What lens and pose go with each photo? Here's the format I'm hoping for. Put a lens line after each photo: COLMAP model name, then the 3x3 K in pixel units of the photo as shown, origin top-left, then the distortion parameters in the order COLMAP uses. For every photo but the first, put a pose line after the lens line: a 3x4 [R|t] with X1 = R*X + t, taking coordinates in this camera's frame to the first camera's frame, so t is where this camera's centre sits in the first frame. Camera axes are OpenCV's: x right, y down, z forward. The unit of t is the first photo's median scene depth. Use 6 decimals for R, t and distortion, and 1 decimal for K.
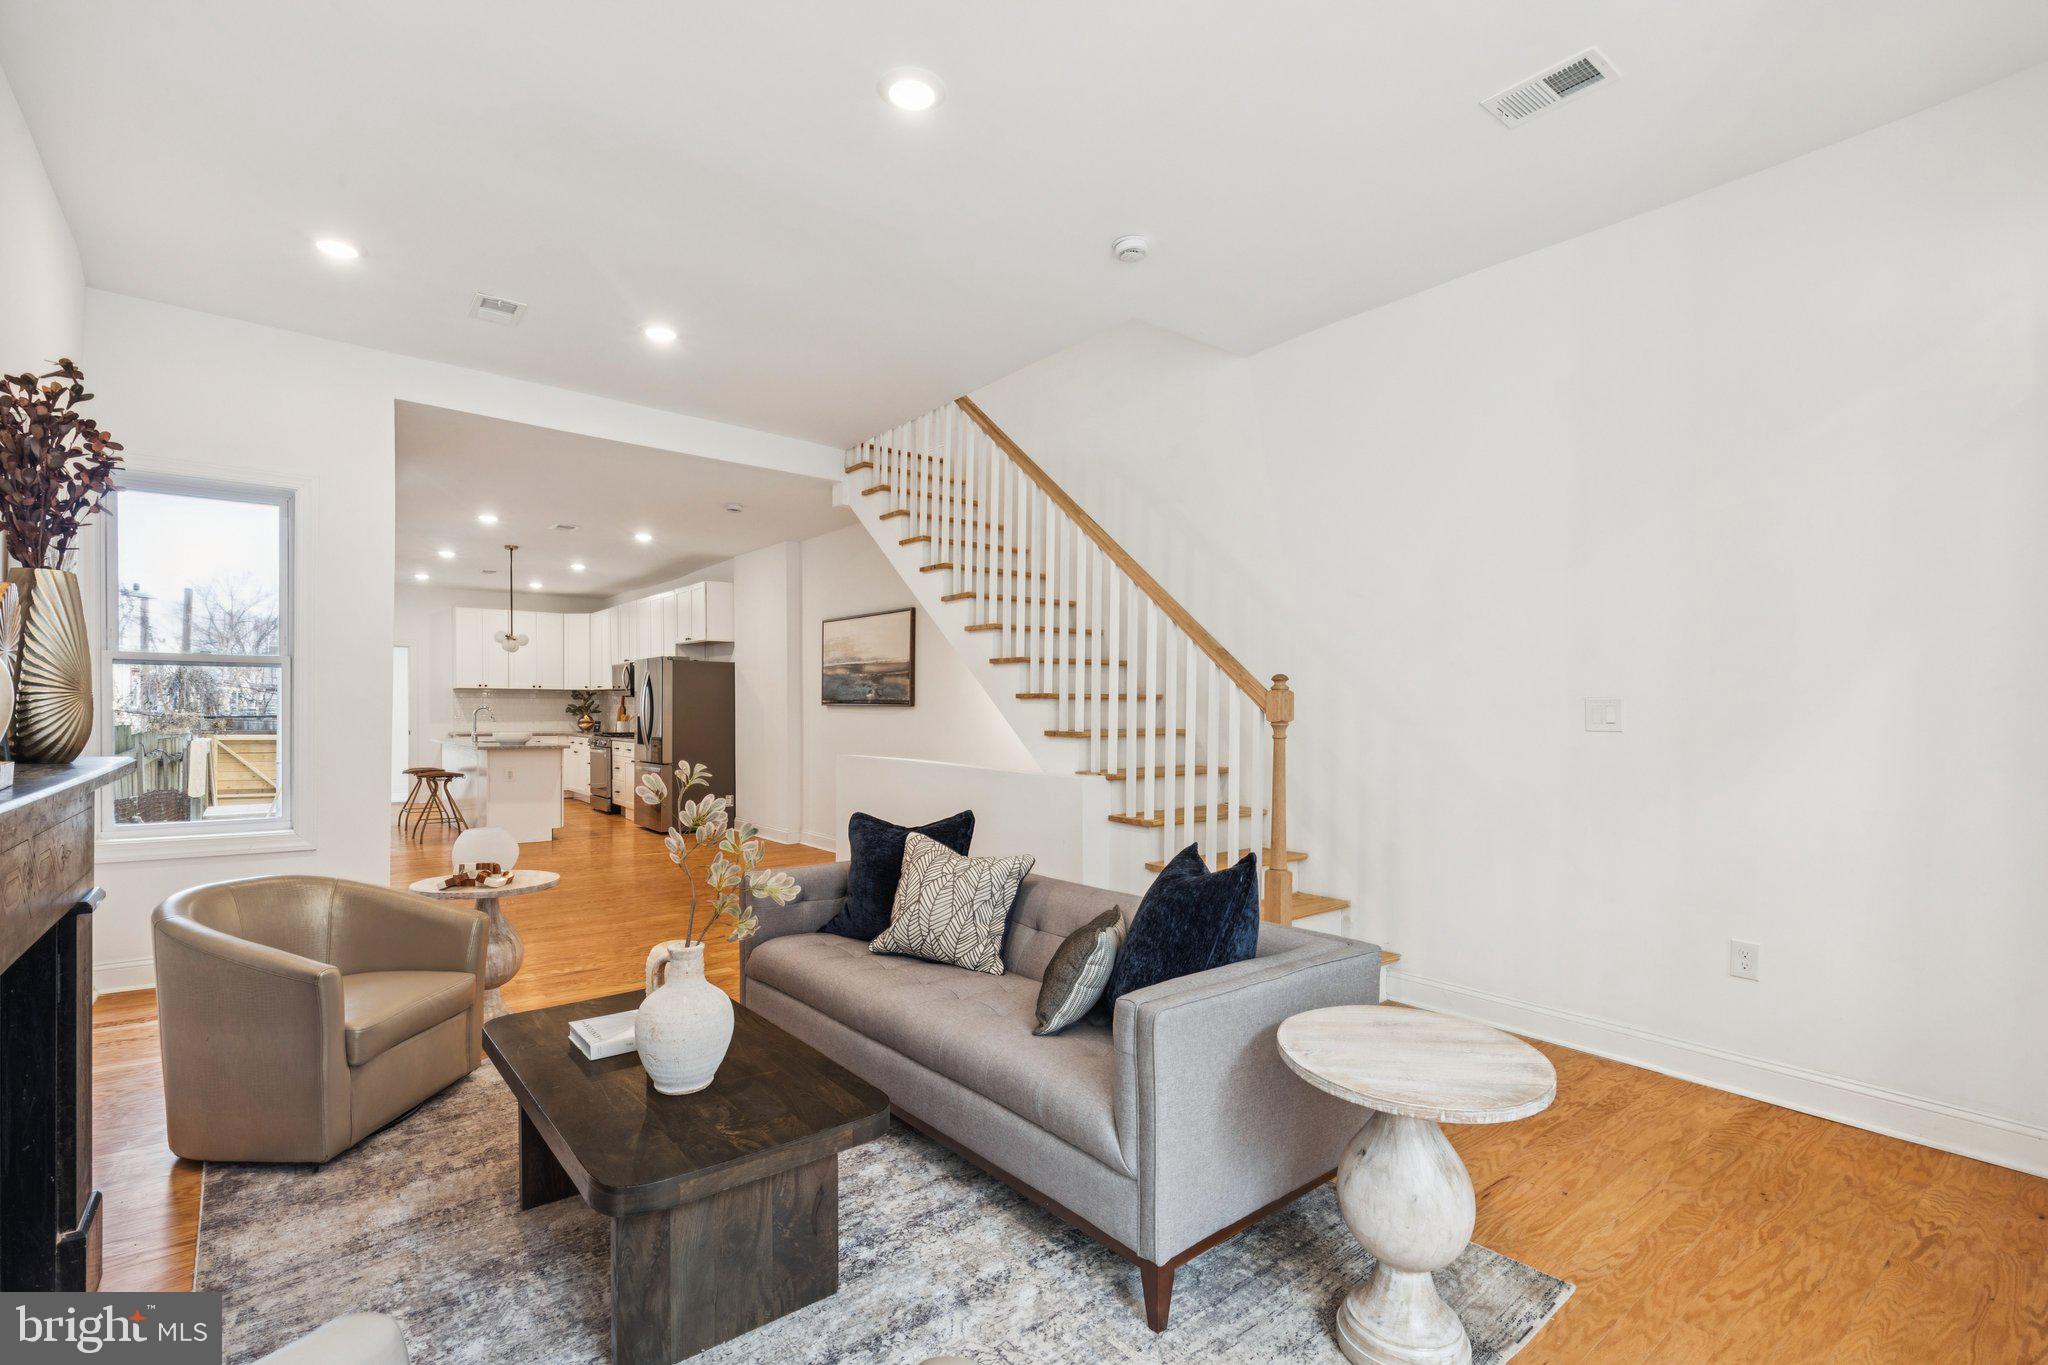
lens RADIAL K [[939.9, 0, 1021.8], [0, 939.9, 697.5], [0, 0, 1]] dist [0.016776, 0.000710]
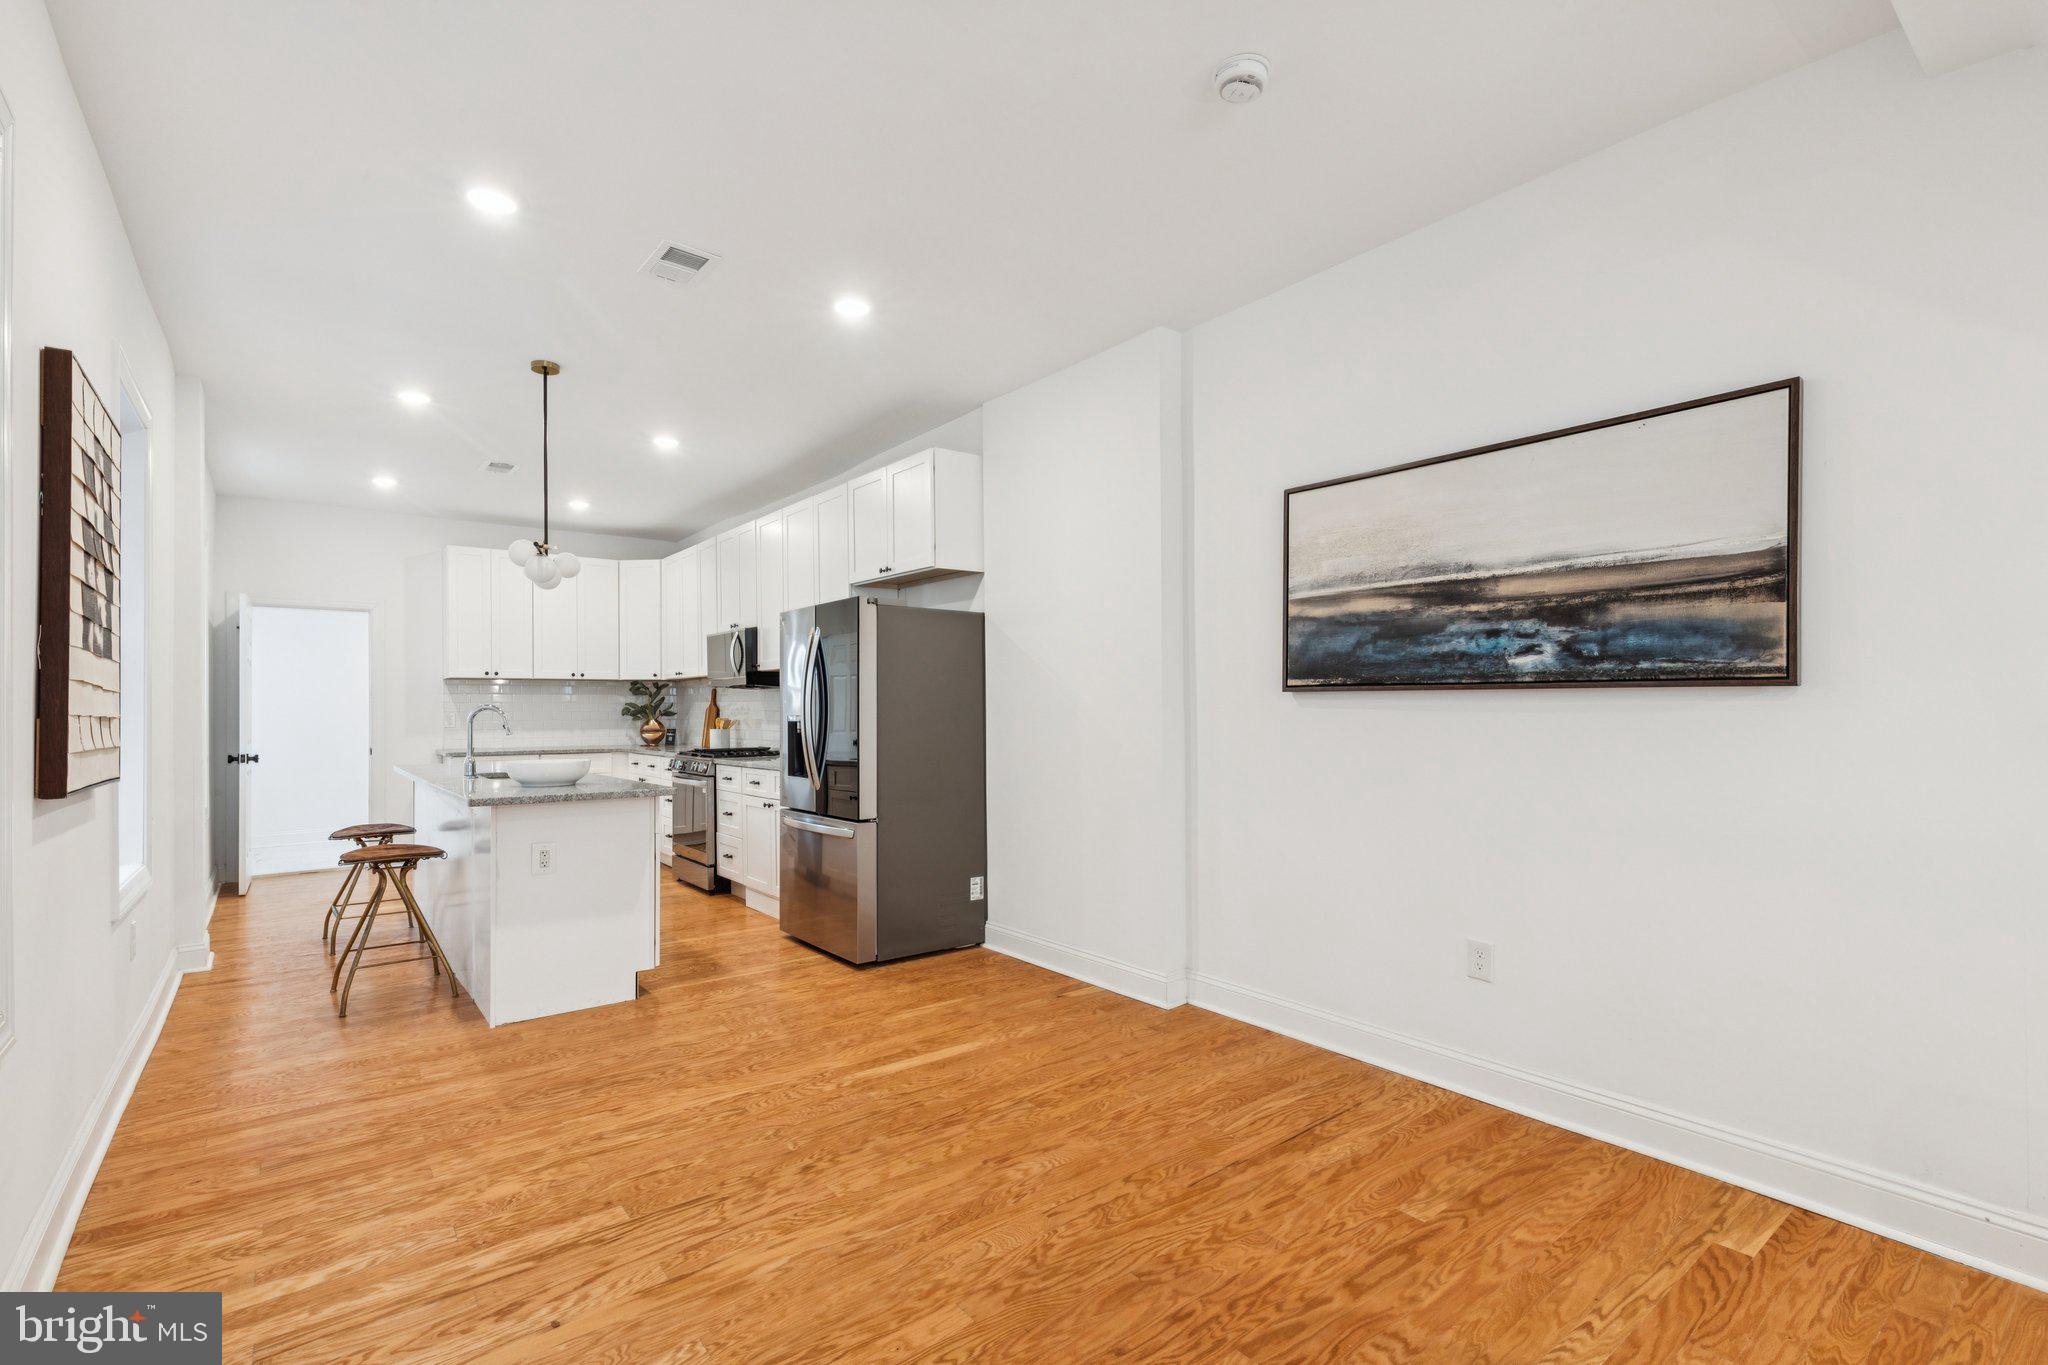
lens RADIAL K [[939.9, 0, 1025.9], [0, 939.9, 688.8], [0, 0, 1]] dist [0.016776, 0.000710]
pose [[0.999926, -0.007265, -0.009718, -0.278128], [0.007167, 0.999923, -0.010154, 0.008713], [0.009791, 0.010083, 0.999901, 0.498440]]
